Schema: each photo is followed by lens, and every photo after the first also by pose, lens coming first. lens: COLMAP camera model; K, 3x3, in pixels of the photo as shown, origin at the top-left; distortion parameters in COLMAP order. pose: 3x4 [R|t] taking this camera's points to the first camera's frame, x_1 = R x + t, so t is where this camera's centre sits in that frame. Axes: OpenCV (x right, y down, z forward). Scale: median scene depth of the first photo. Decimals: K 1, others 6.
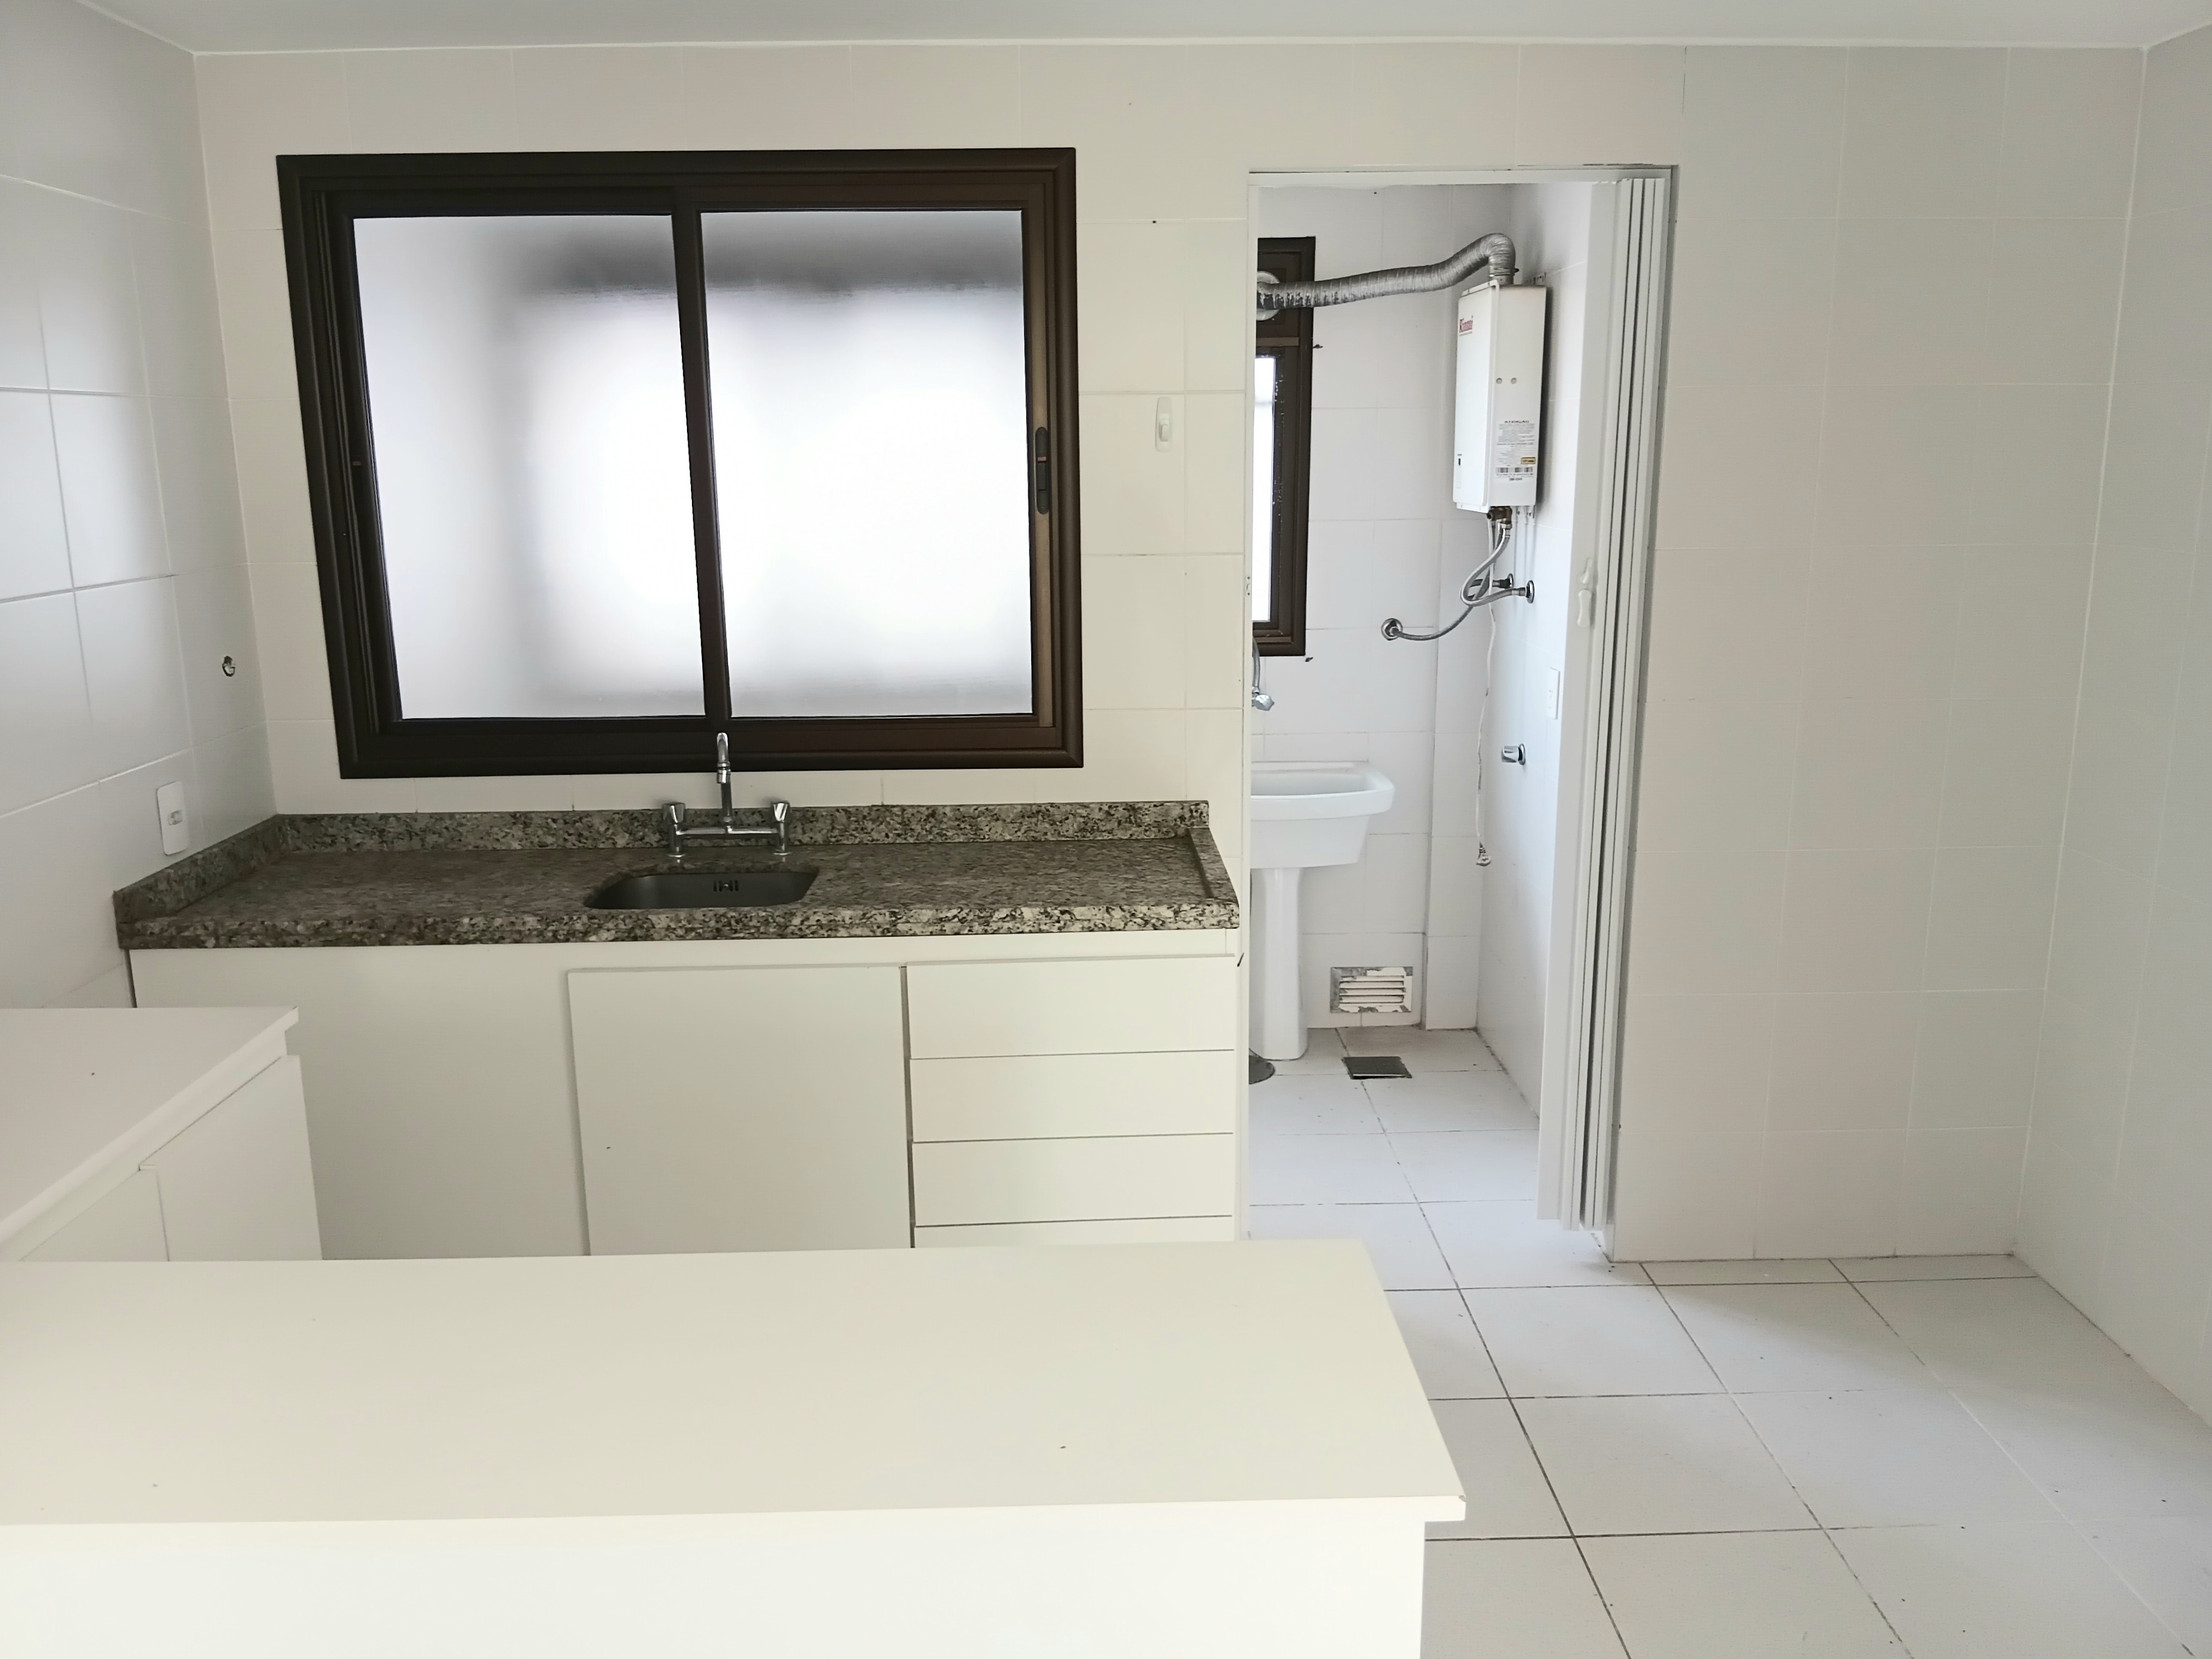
lens RADIAL K [[1736.6, 0, 1106.0], [0, 1736.6, 829.5], [0, 0, 1]] dist [0.007754, -0.007992]
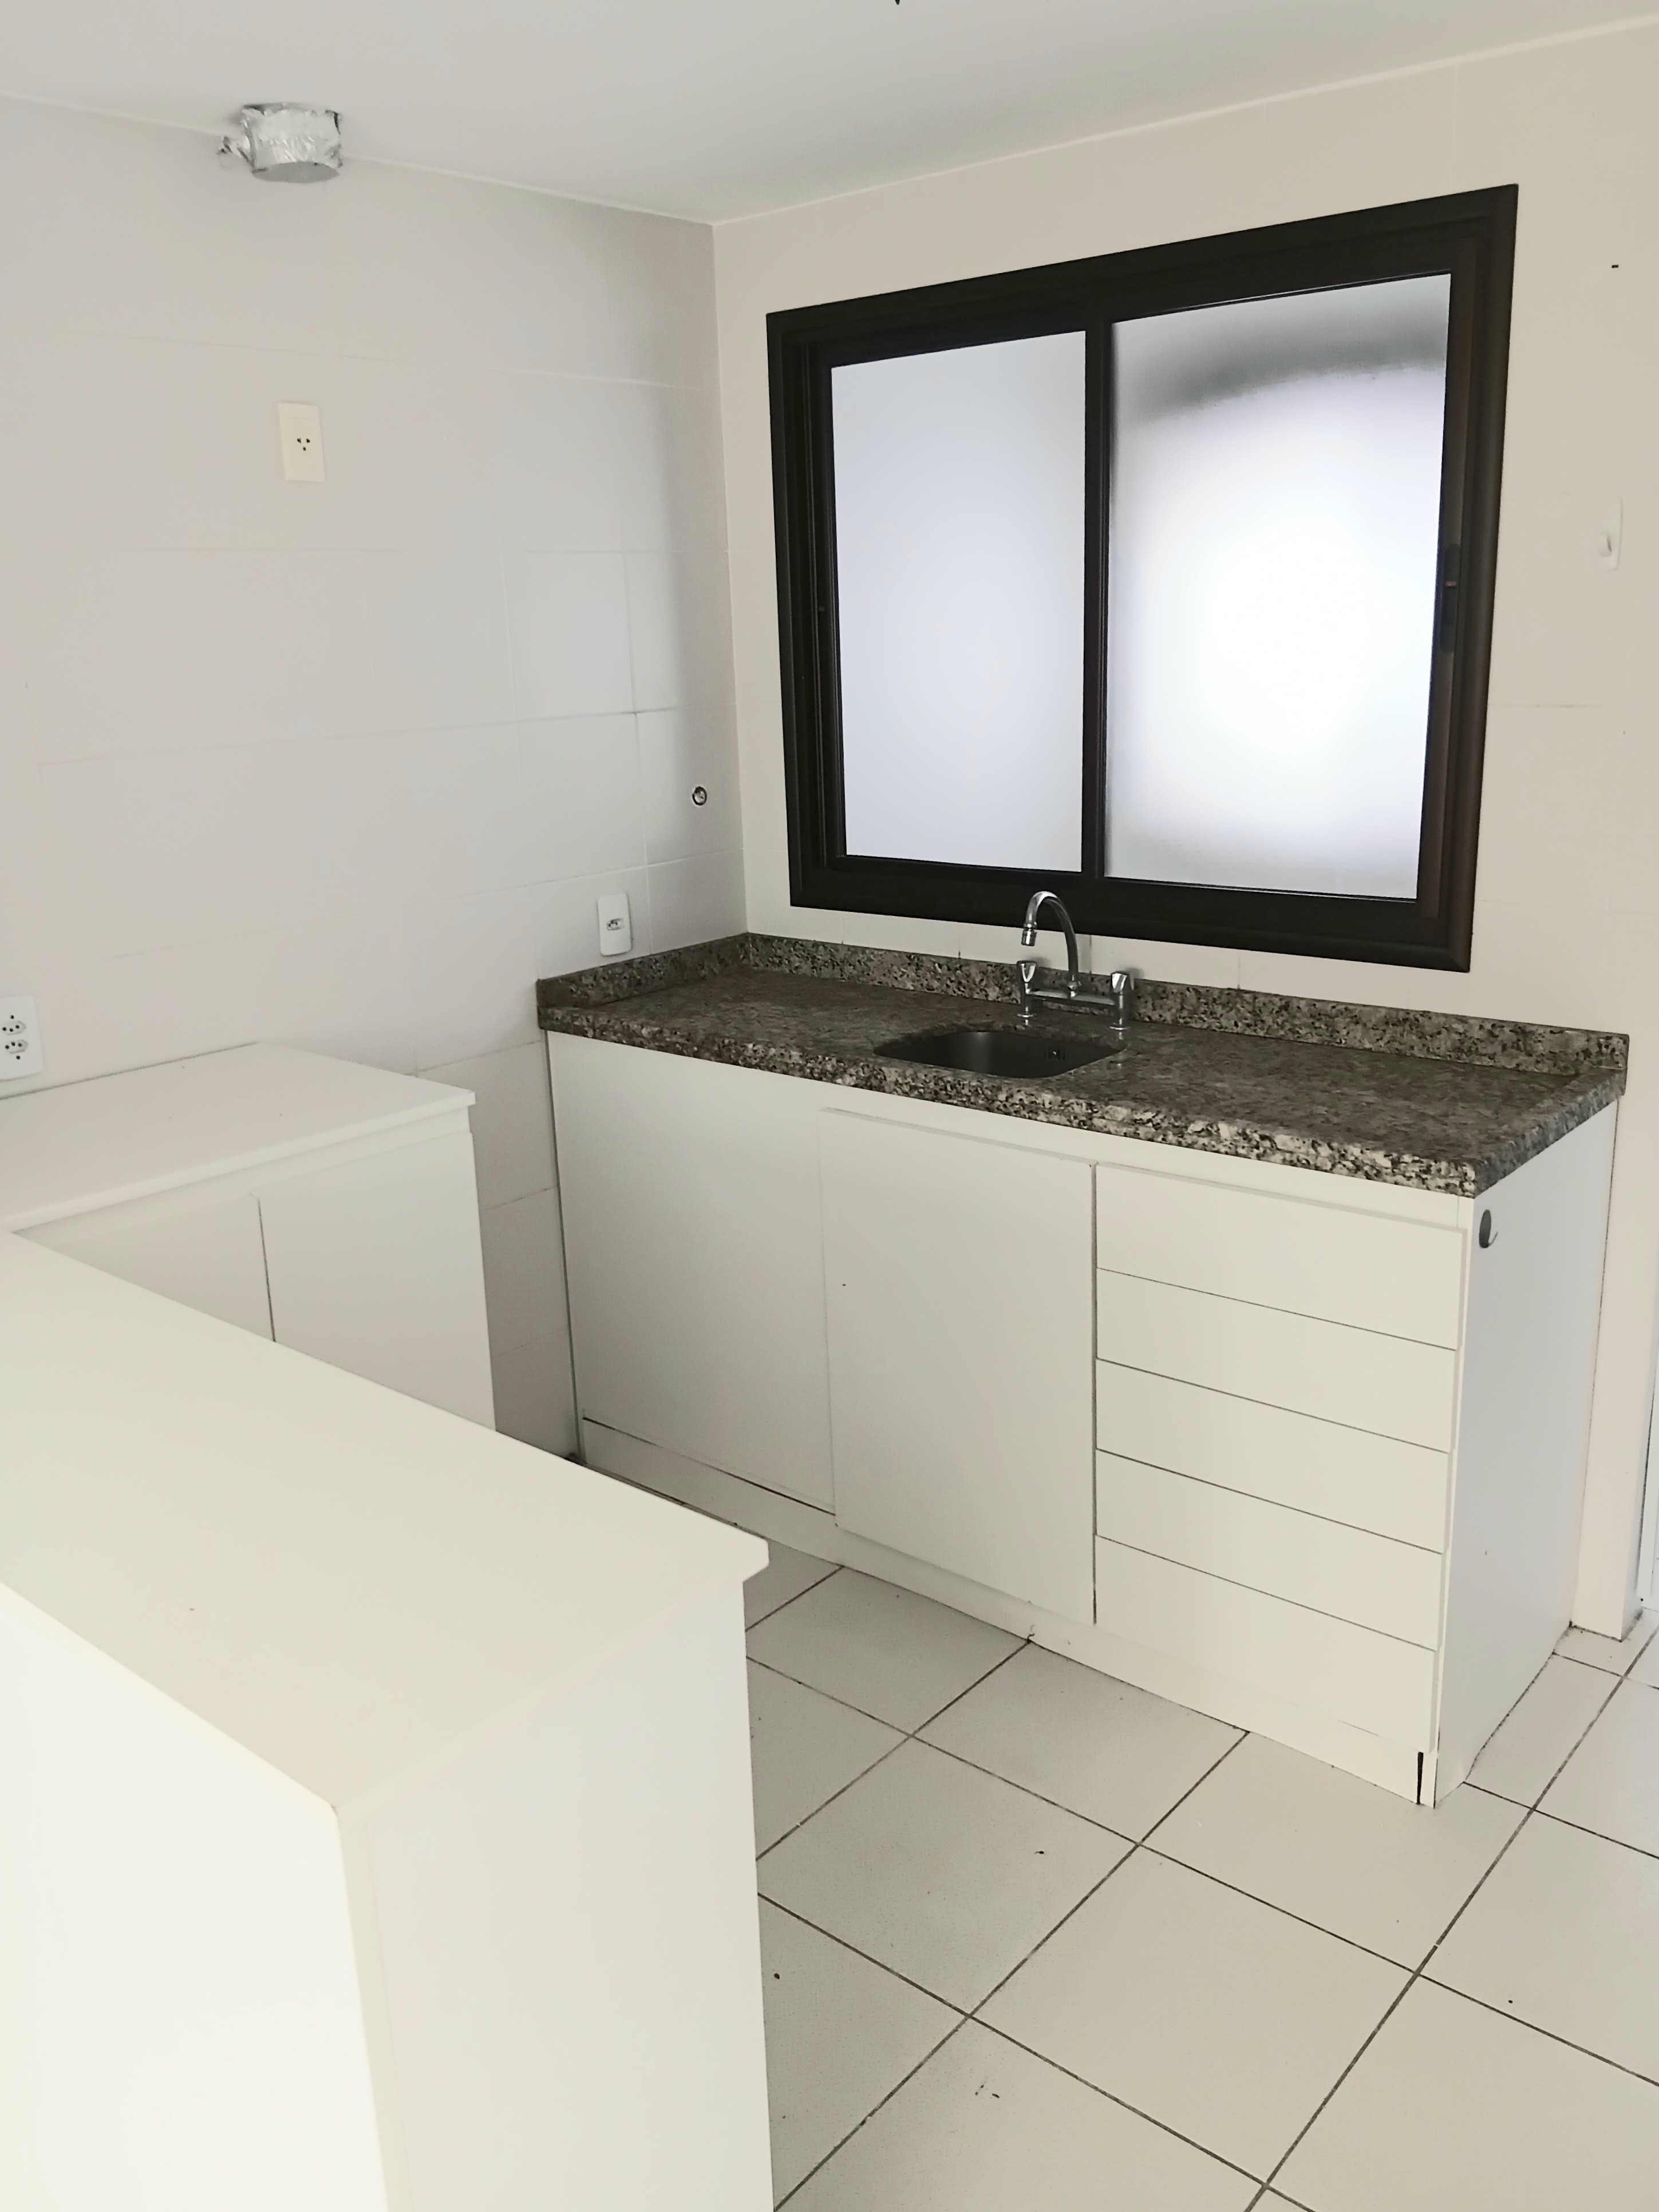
lens RADIAL K [[1736.6, 0, 827.2], [0, 1736.6, 1134.9], [0, 0, 1]] dist [0.007754, -0.007992]
pose [[0.739026, 0.174529, -0.650676, 0.337170], [-0.117967, 0.984461, 0.130075, -0.034731], [0.663268, -0.019370, 0.748132, 0.217115]]
